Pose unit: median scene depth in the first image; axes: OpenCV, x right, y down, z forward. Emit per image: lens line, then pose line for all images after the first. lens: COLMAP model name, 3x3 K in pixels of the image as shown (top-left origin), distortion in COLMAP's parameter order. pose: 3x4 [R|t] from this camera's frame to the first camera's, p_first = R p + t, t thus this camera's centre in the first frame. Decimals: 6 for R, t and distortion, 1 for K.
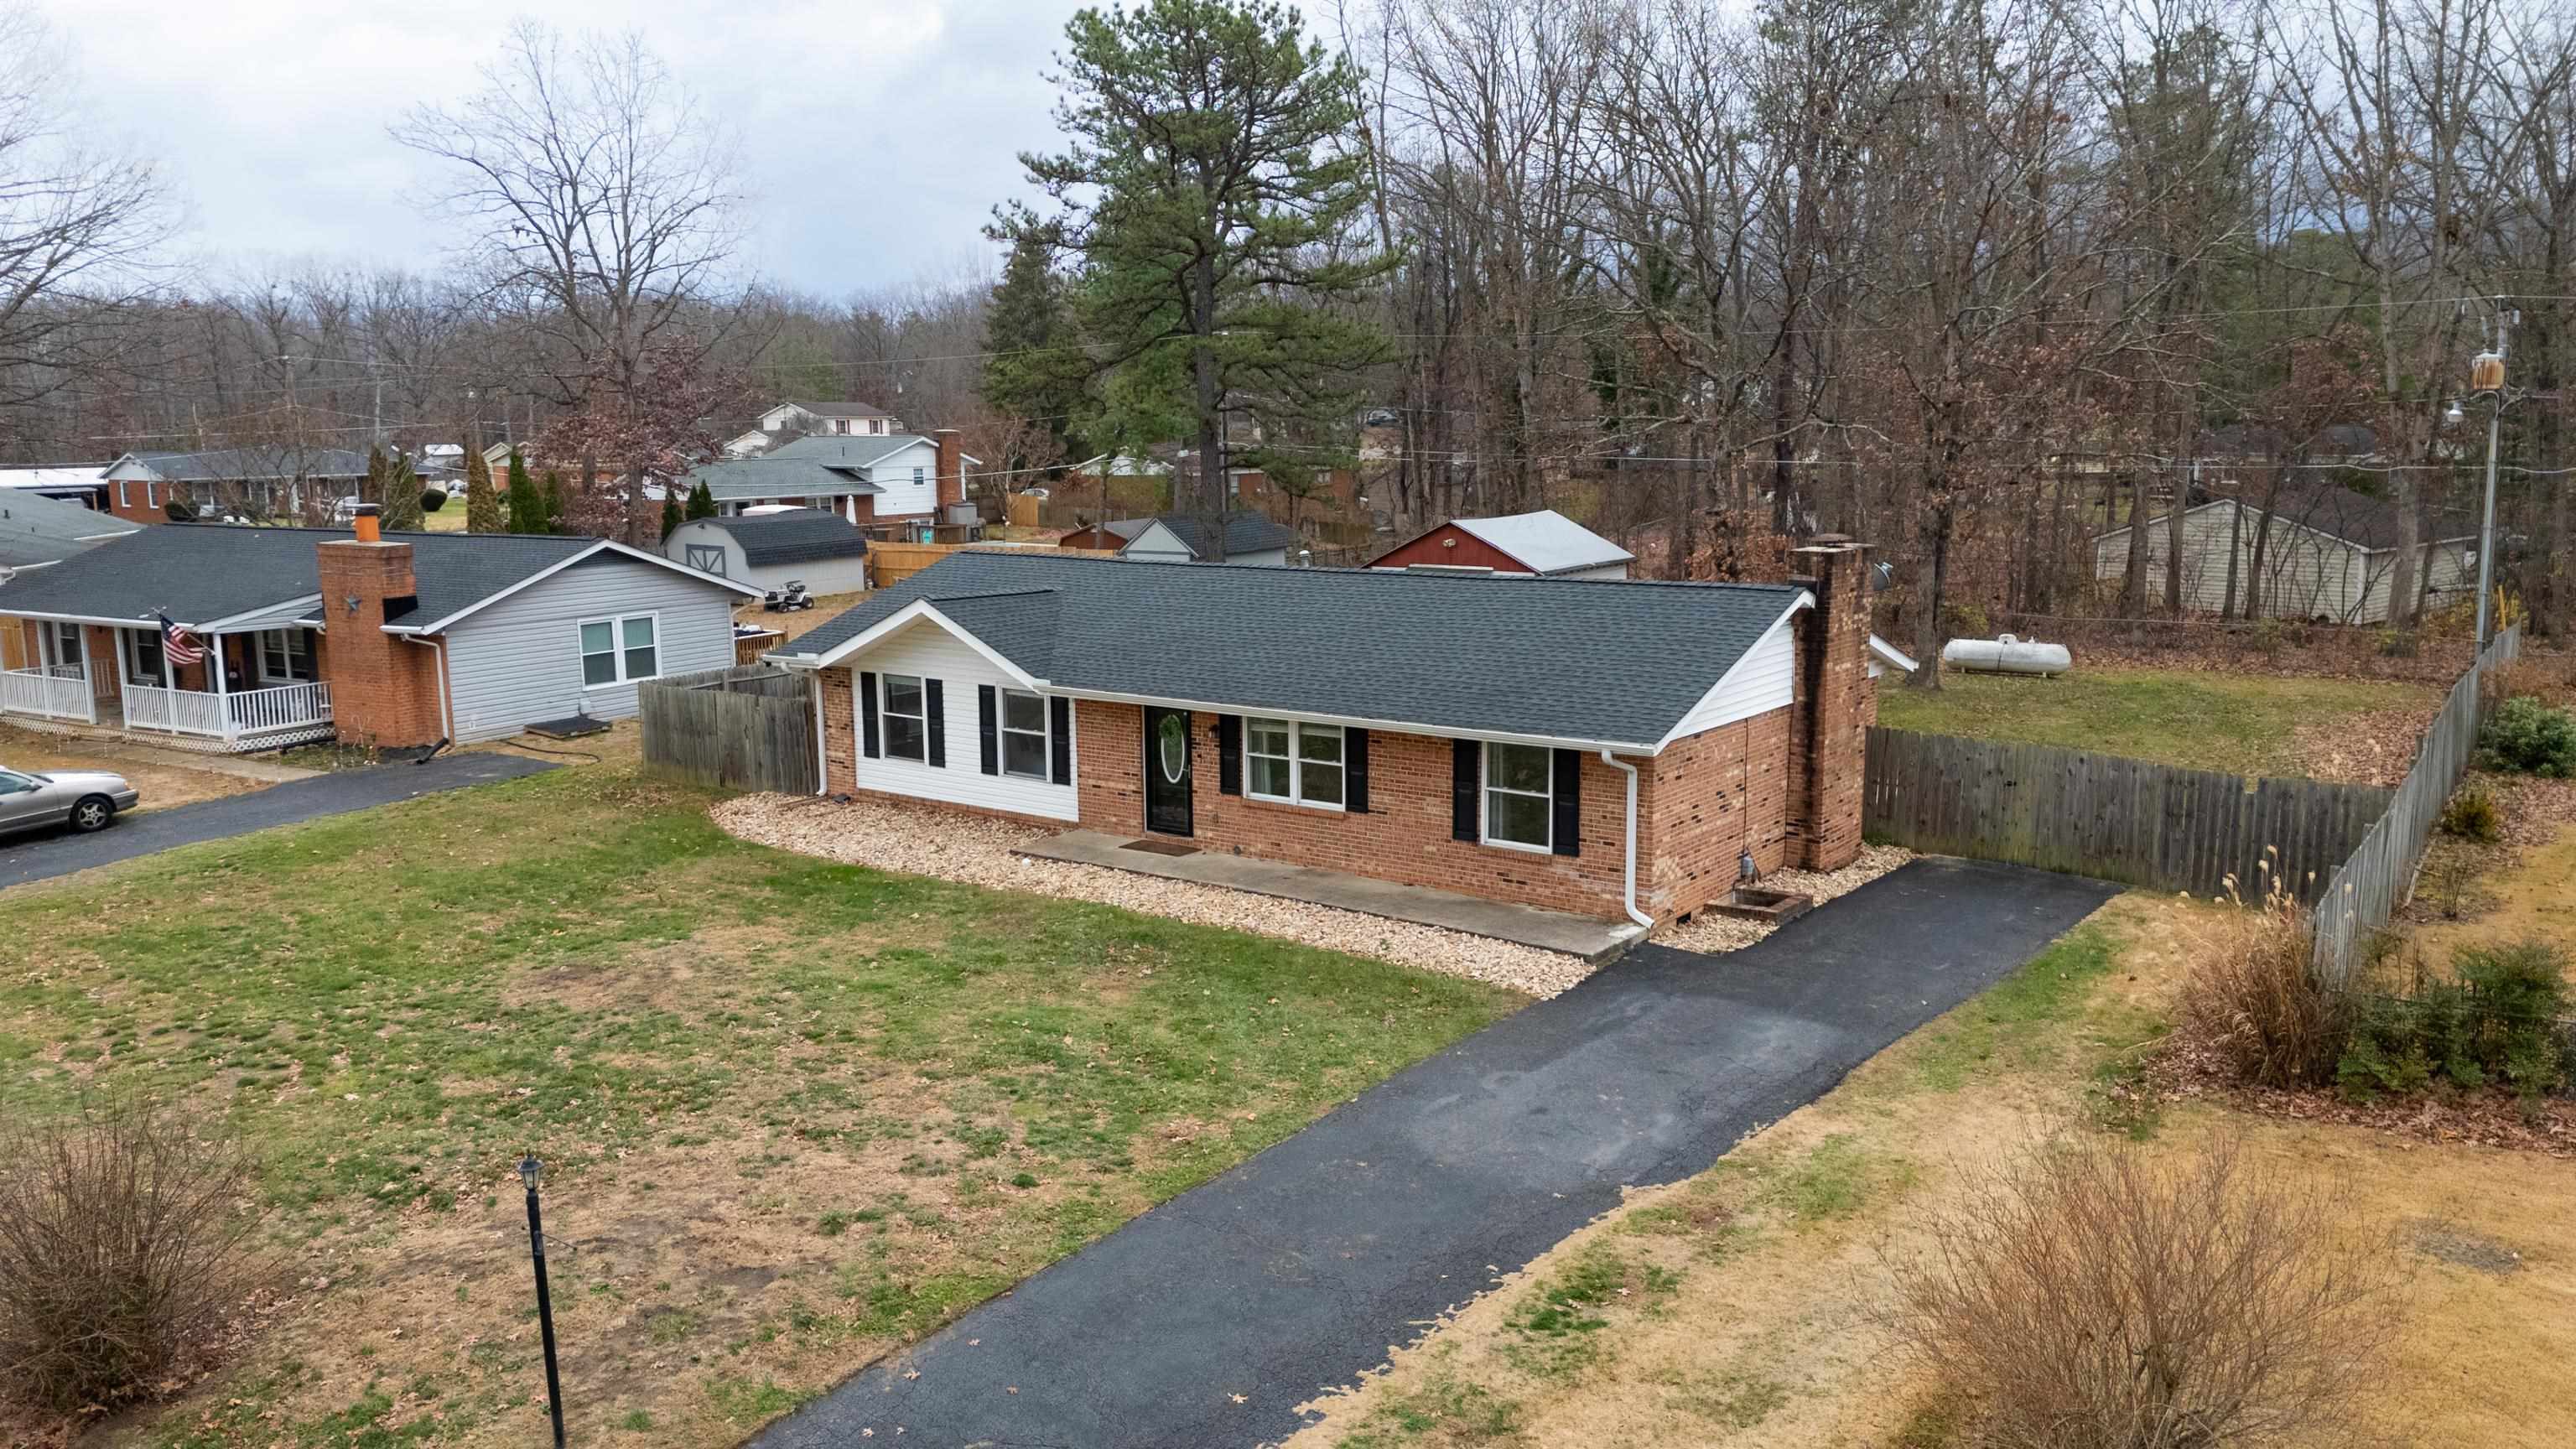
lens RADIAL K [[1899.8, 0, 1285.2], [0, 1899.8, 708.1], [0, 0, 1]] dist [0.081709, -0.080105]
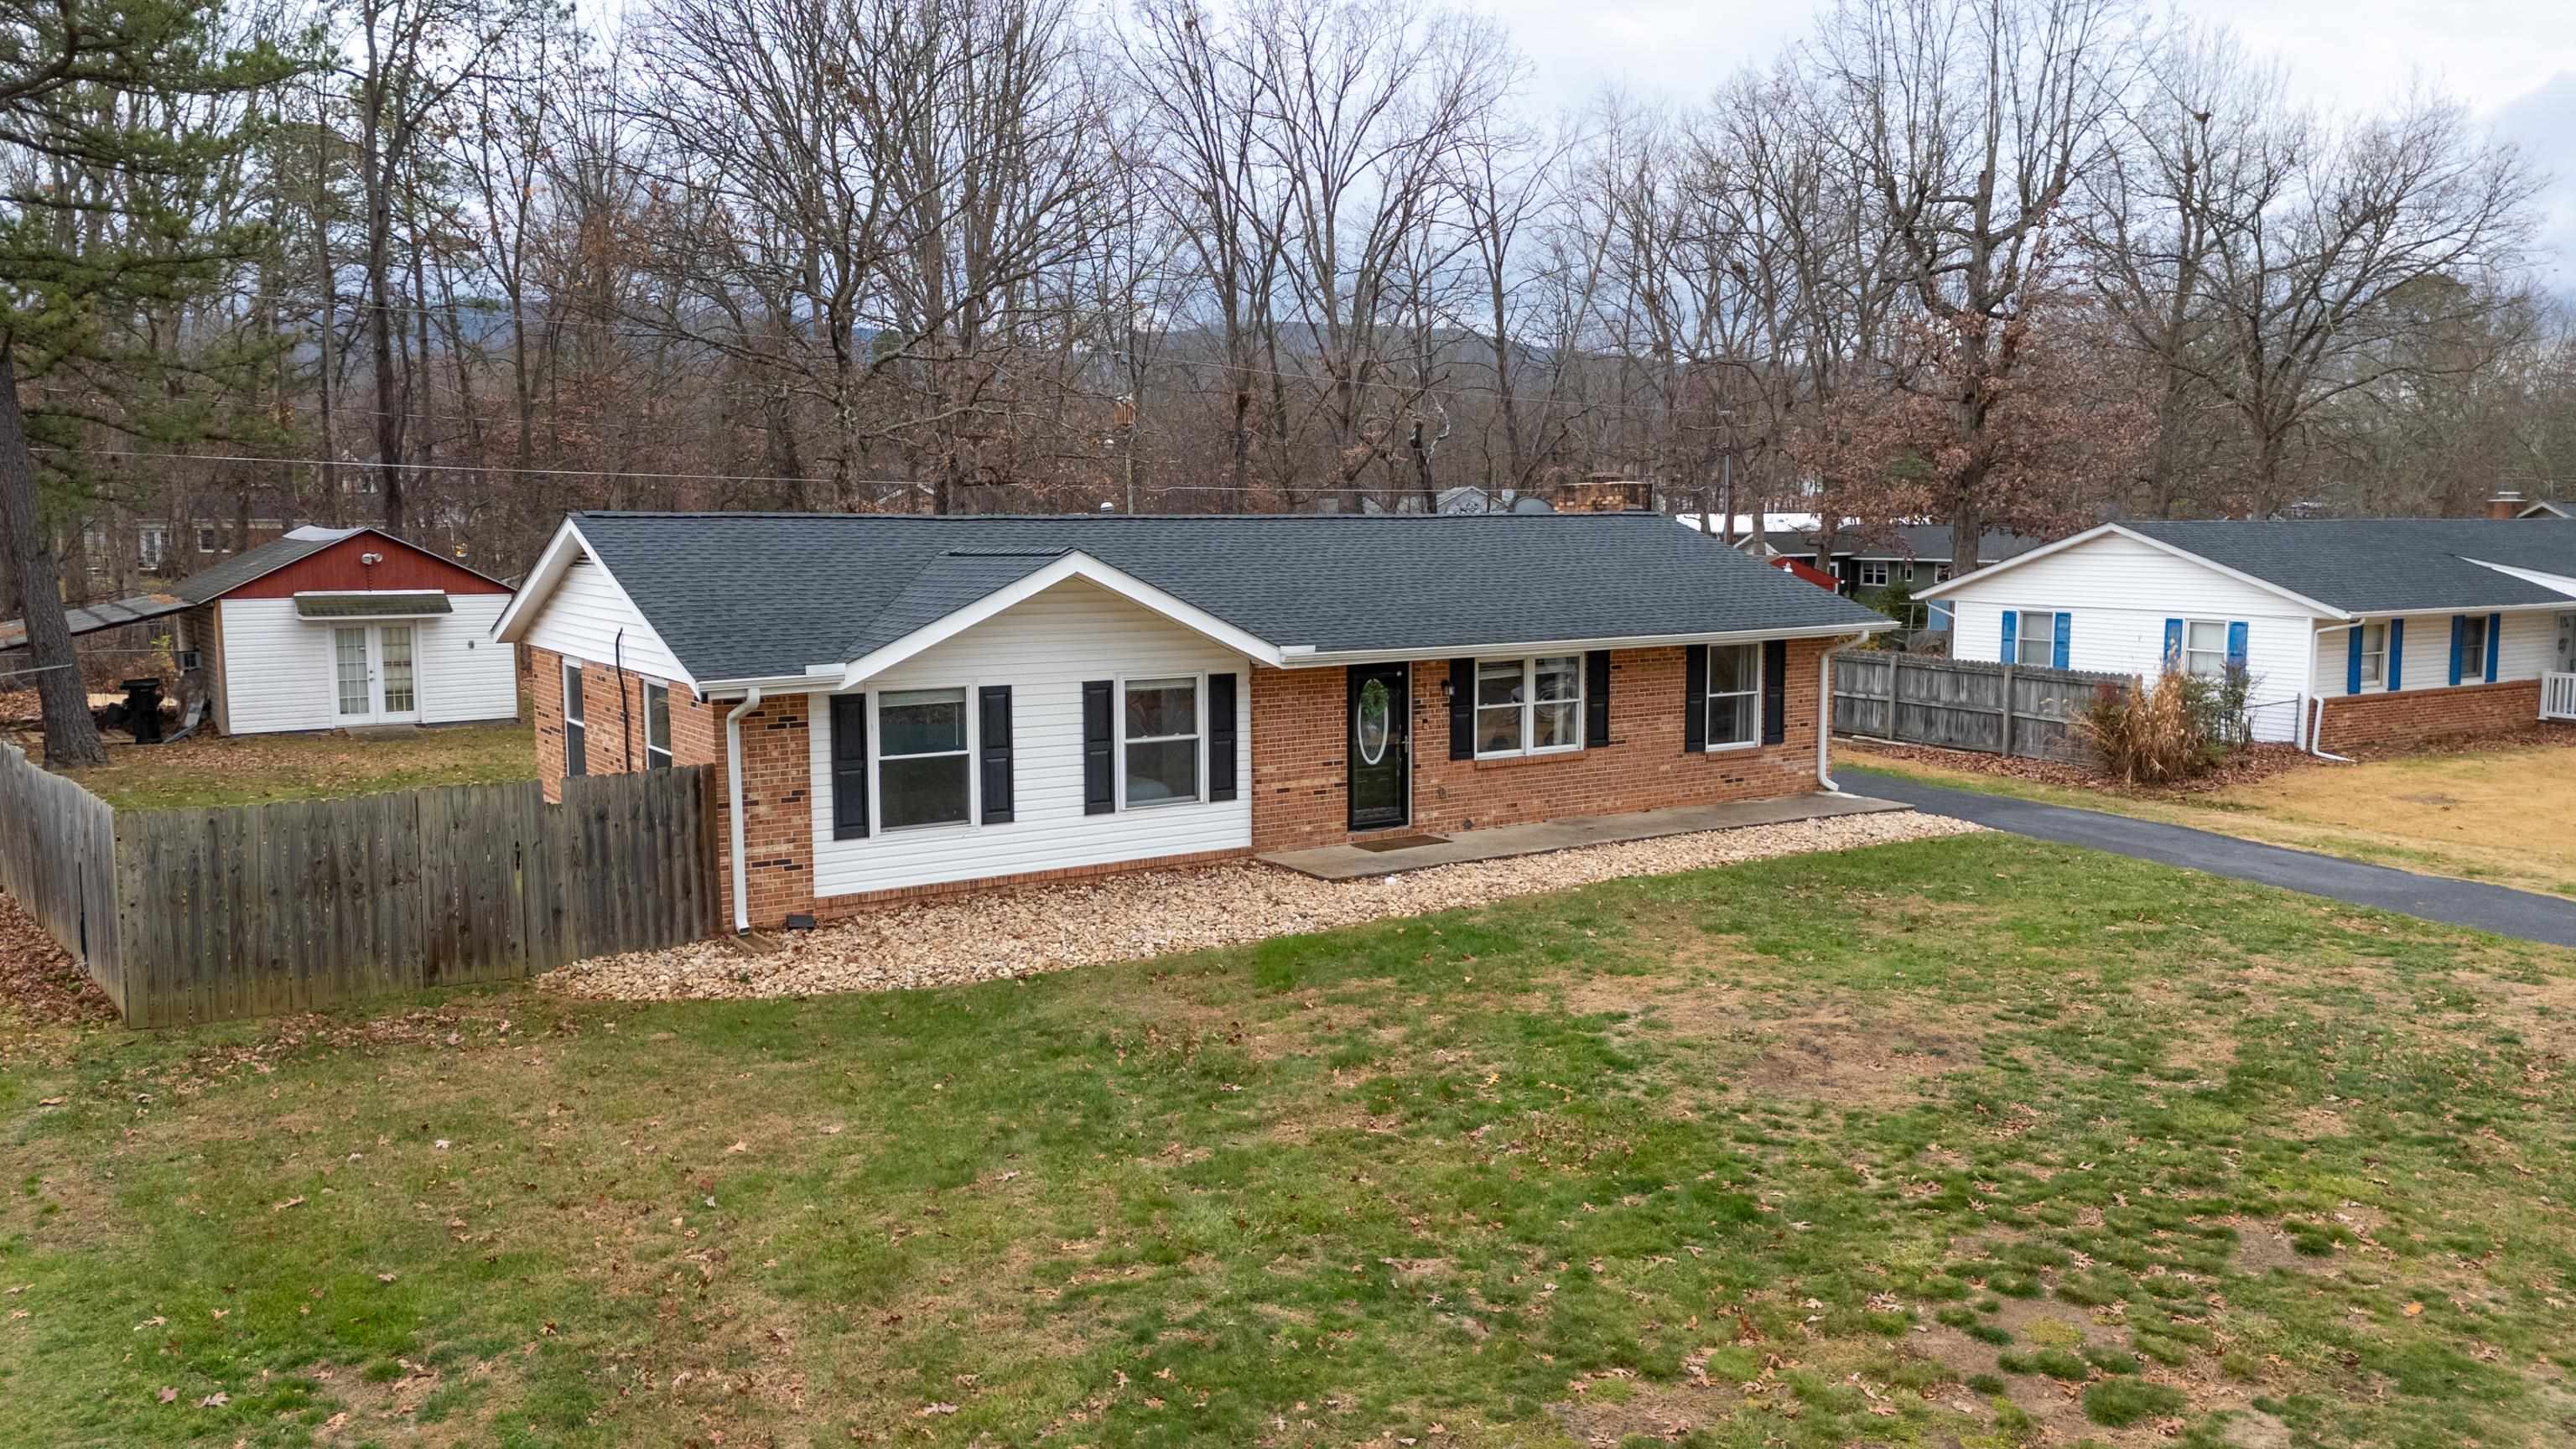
lens RADIAL K [[1899.8, 0, 1287.4], [0, 1899.8, 732.5], [0, 0, 1]] dist [0.081709, -0.080105]
pose [[0.332120, -0.096704, 0.938267, -0.876046], [0.140979, 0.988646, 0.051994, -0.022141], [-0.932642, 0.115008, 0.341982, 0.808617]]
